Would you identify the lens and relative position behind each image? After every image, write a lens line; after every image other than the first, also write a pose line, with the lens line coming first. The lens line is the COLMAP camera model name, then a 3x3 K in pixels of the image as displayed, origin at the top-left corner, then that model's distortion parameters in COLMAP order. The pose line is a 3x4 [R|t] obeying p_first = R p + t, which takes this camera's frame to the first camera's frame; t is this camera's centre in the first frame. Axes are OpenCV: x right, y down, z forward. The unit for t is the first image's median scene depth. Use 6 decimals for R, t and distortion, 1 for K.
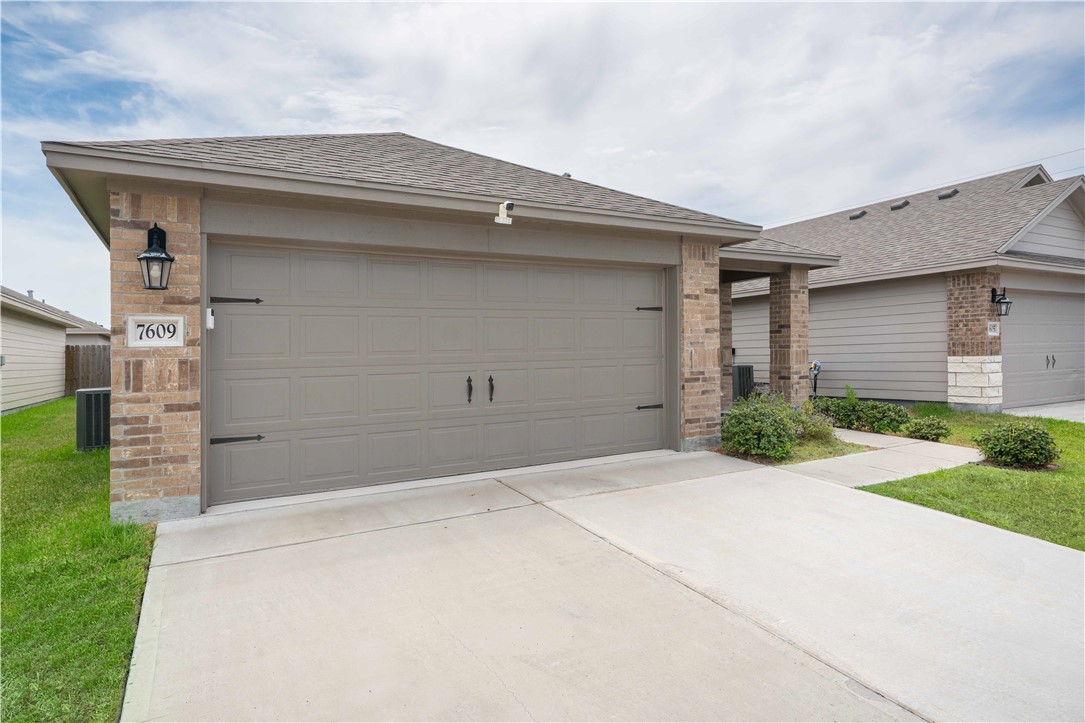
lens RADIAL K [[619.7, 0, 541.9], [0, 619.7, 372.6], [0, 0, 1]] dist [0.004447, 0.001411]
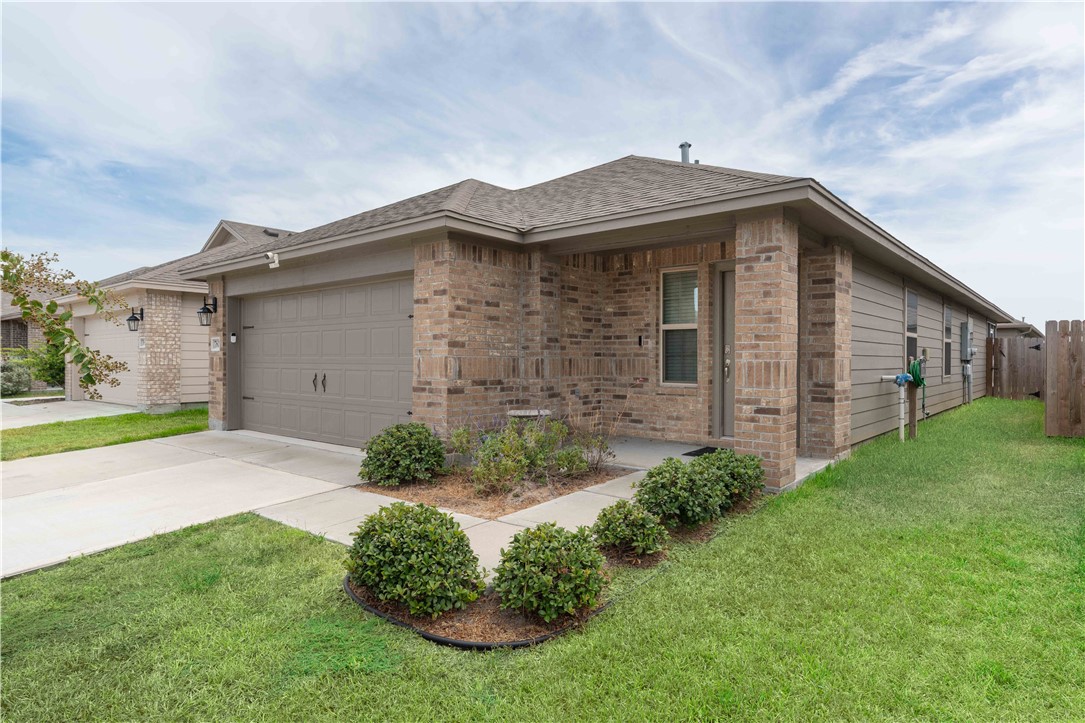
lens RADIAL K [[619.7, 0, 578.1], [0, 619.7, 367.4], [0, 0, 1]] dist [0.004447, 0.001411]
pose [[0.367859, 0.037070, -0.929142, 0.883505], [-0.036365, 0.999014, 0.025460, -0.040088], [0.929170, 0.024422, 0.368844, 0.642084]]
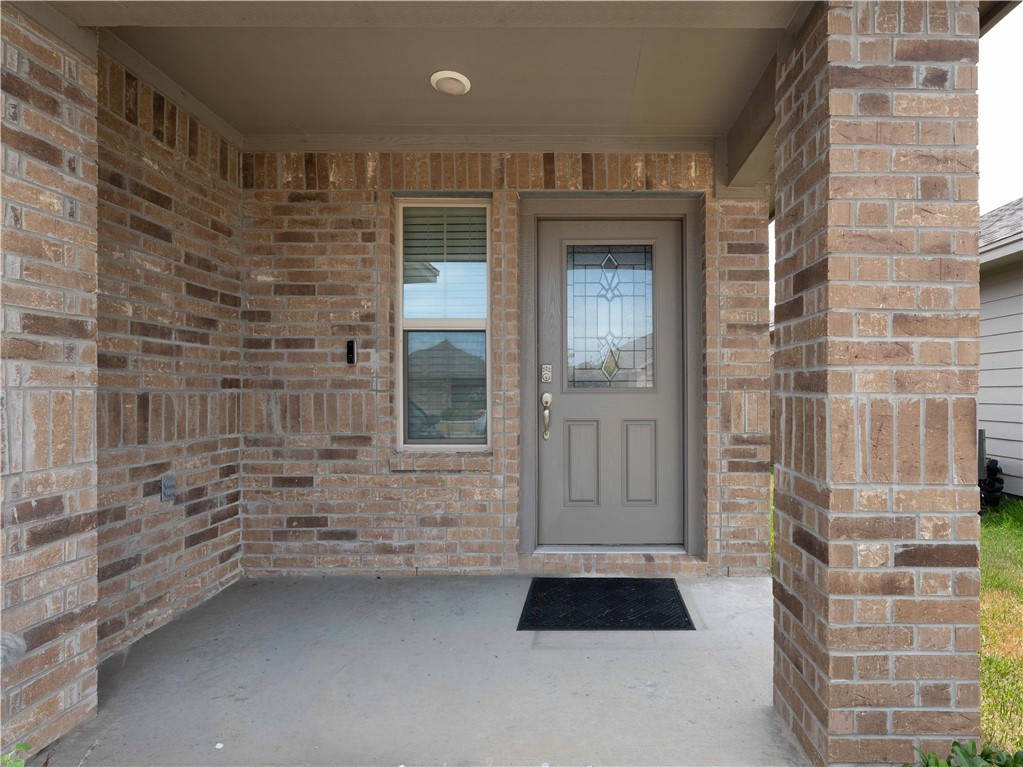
lens RADIAL K [[444.0, 0, 513.3], [0, 444.0, 388.2], [0, 0, 1]] dist [0.000192, 0.000097]
pose [[0.866930, 0.016788, -0.498148, 0.383149], [-0.031055, 0.999310, -0.020368, -0.034307], [0.497462, 0.033128, 0.866853, 0.835858]]
